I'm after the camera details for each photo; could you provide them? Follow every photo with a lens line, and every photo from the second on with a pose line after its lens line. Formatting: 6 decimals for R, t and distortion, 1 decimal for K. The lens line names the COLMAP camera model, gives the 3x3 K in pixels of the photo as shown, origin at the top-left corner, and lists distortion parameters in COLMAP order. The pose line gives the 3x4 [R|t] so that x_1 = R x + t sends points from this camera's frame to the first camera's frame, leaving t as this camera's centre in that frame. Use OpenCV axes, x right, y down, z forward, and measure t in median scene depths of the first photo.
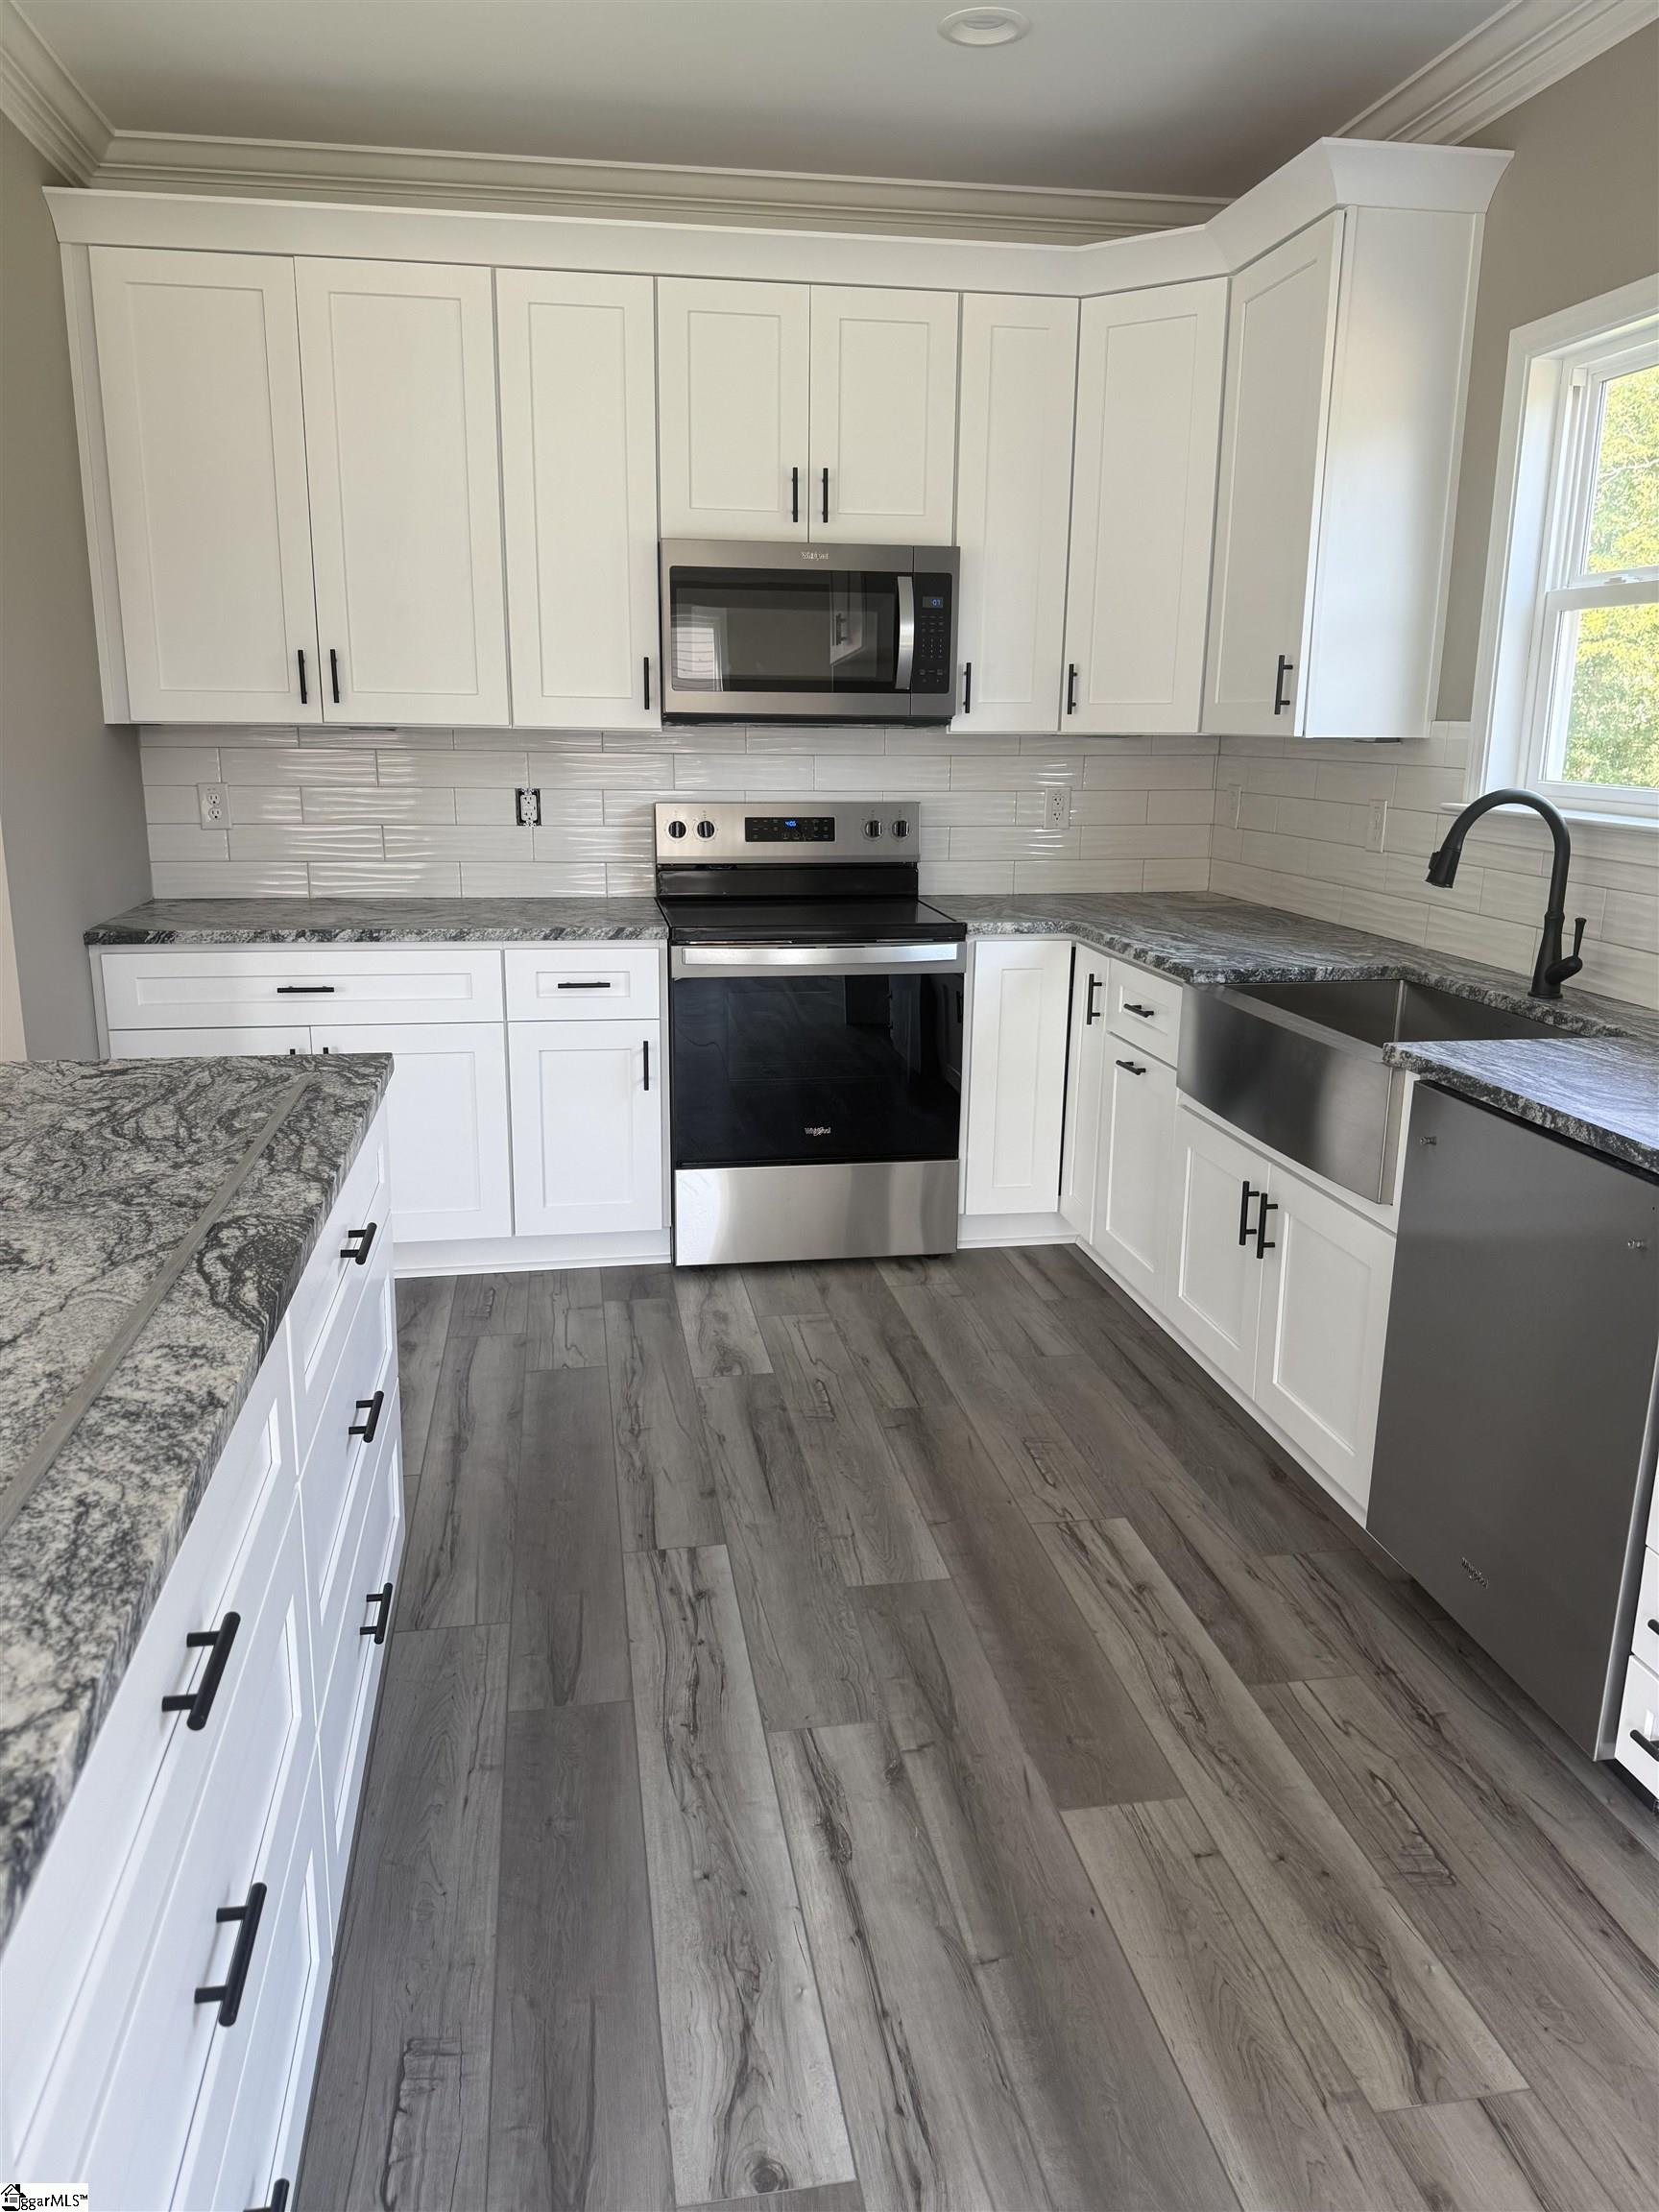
lens RADIAL K [[1575.3, 0, 784.9], [0, 1575.3, 1086.2], [0, 0, 1]] dist [0.022730, -0.020250]
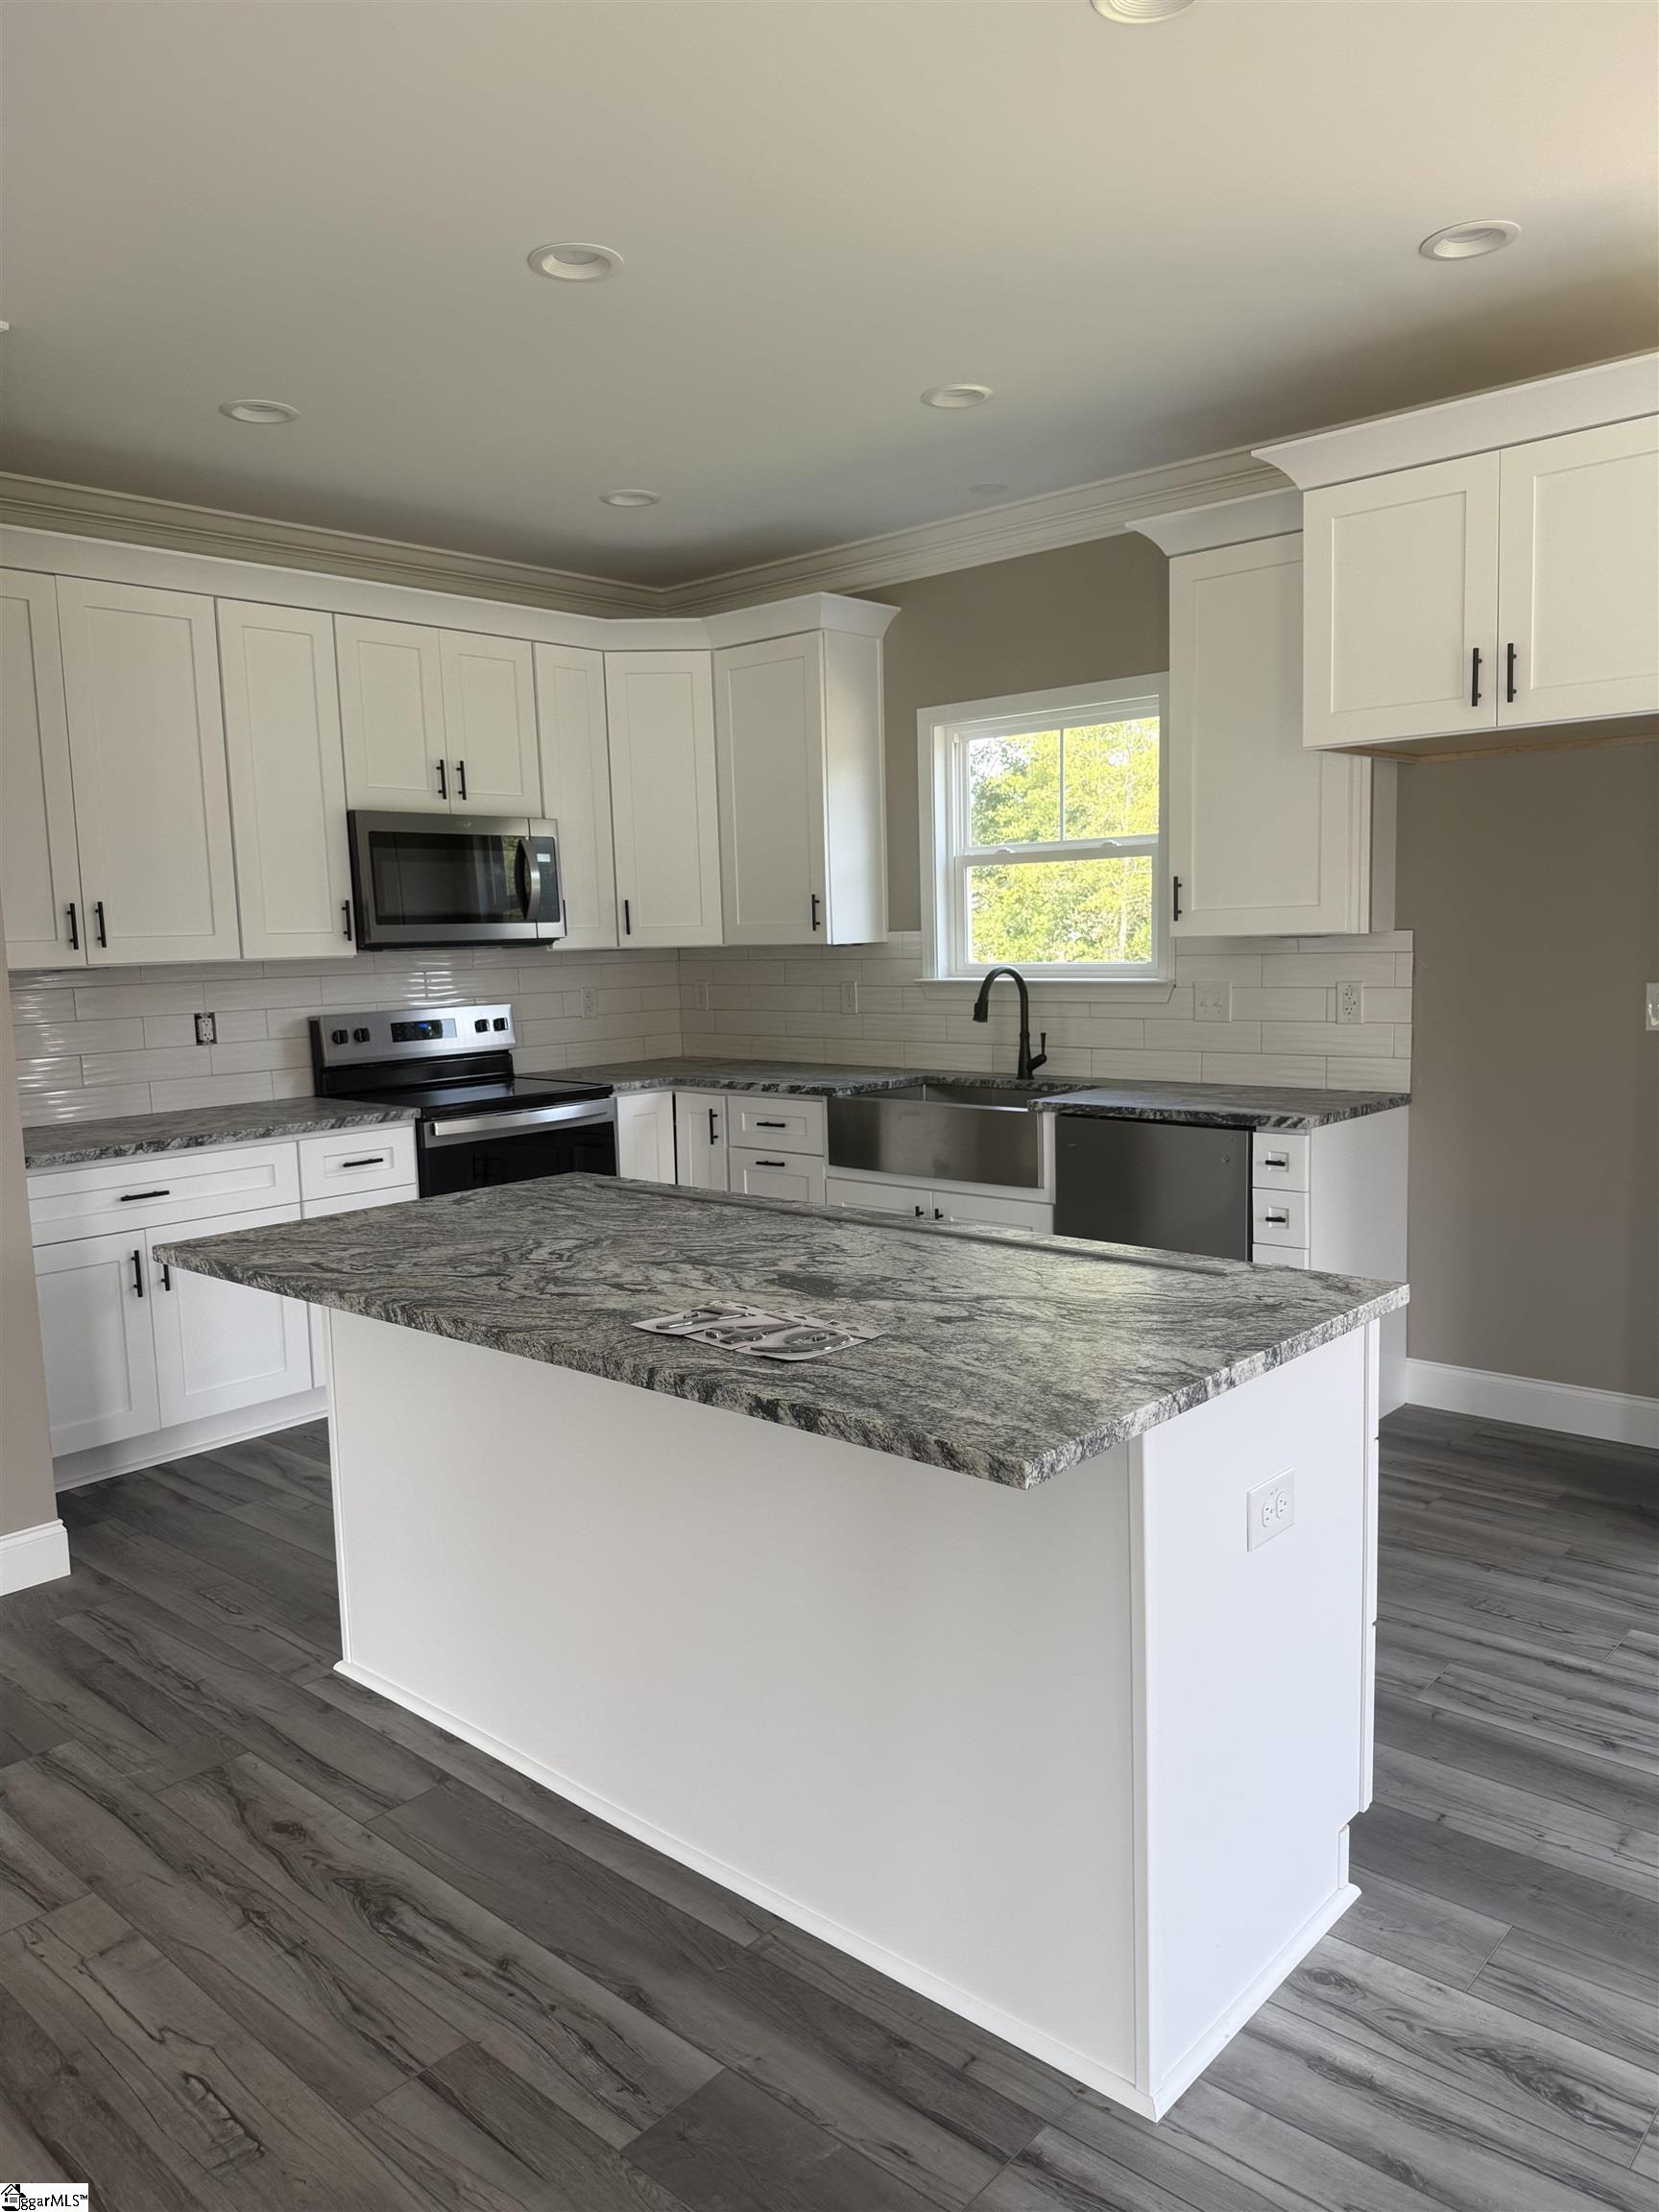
lens RADIAL K [[1575.3, 0, 874.6], [0, 1575.3, 1096.9], [0, 0, 1]] dist [0.022730, -0.020250]
pose [[0.769705, -0.101029, 0.630356, -0.593398], [0.177214, 0.982406, -0.058937, 0.028689], [-0.613311, 0.157072, 0.774066, -0.204651]]
